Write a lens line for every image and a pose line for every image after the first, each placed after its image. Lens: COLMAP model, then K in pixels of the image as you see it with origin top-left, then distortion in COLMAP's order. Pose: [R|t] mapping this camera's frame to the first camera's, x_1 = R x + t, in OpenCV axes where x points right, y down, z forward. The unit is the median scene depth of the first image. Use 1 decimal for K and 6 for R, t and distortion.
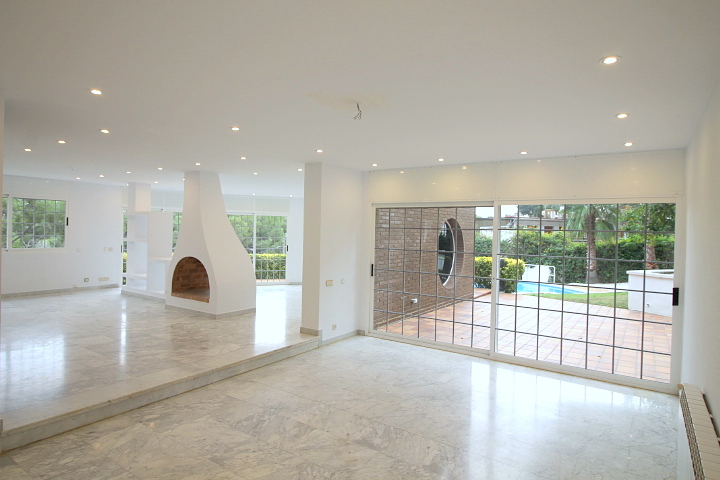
lens RADIAL K [[426.5, 0, 347.2], [0, 426.5, 236.1], [0, 0, 1]] dist [0.009115, -0.013259]
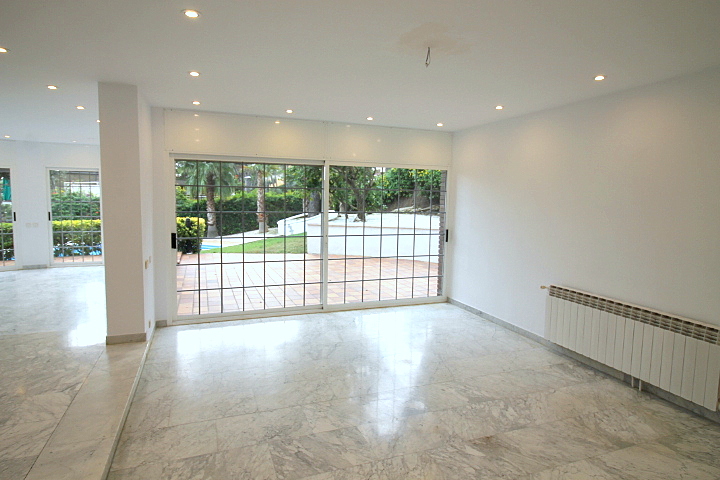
lens RADIAL K [[426.5, 0, 364.4], [0, 426.5, 238.4], [0, 0, 1]] dist [0.009115, -0.013259]
pose [[0.563987, -0.104713, 0.819117, -0.334440], [0.014601, 0.993037, 0.116894, -0.011823], [-0.825654, -0.053967, 0.561589, 0.240355]]
